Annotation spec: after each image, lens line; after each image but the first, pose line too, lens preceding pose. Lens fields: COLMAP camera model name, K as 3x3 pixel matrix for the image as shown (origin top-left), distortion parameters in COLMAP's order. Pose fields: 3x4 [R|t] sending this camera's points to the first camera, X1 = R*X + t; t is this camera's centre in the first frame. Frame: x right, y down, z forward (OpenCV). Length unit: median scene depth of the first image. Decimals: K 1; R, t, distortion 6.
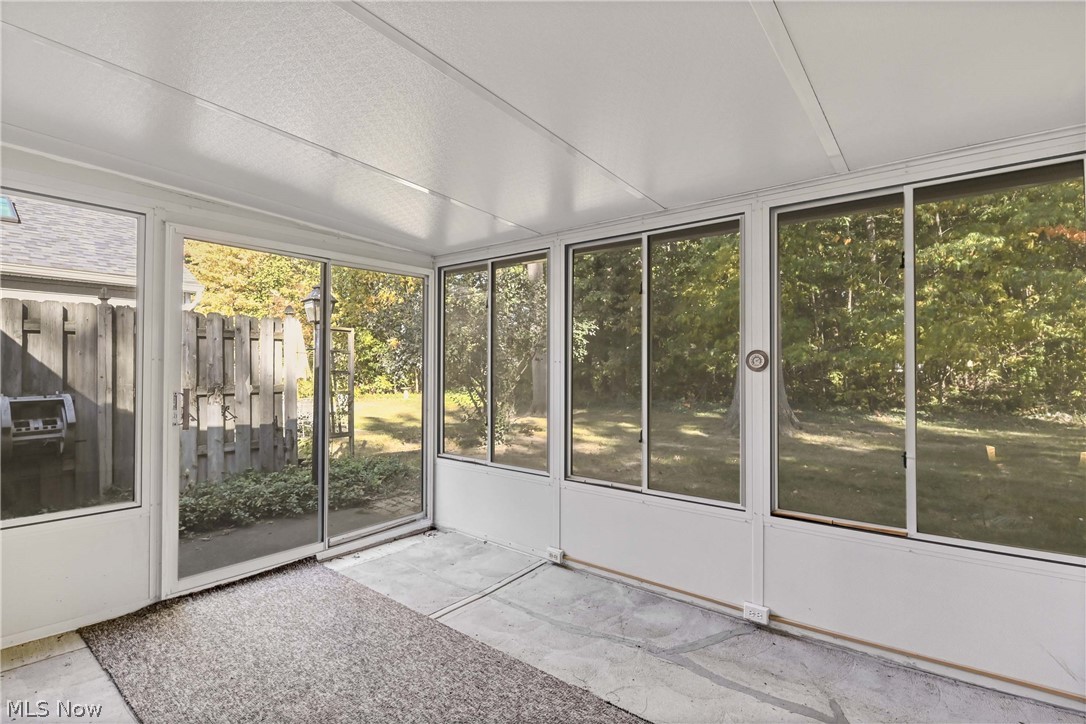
lens RADIAL K [[512.8, 0, 539.6], [0, 512.8, 364.3], [0, 0, 1]] dist [0.001936, -0.010998]
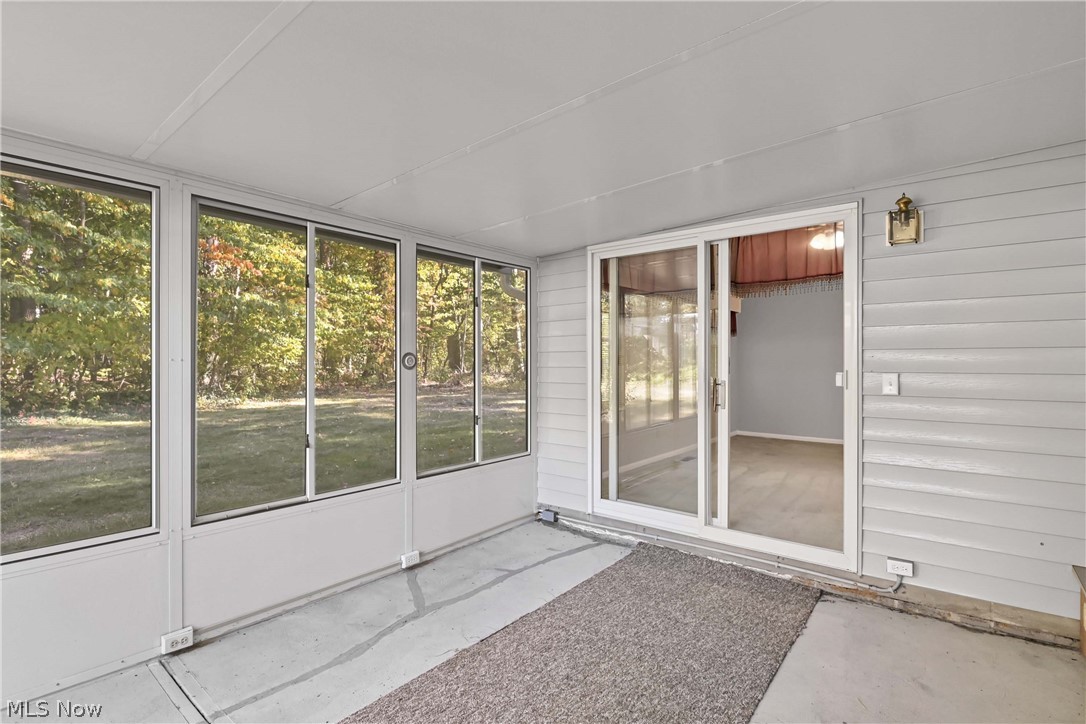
lens RADIAL K [[512.8, 0, 539.8], [0, 512.8, 363.6], [0, 0, 1]] dist [0.001936, -0.010998]
pose [[0.006048, 0.003290, 0.999976, -0.700428], [-0.006089, 0.999976, -0.003254, -0.000100], [-0.999963, -0.006069, 0.006068, 0.548040]]
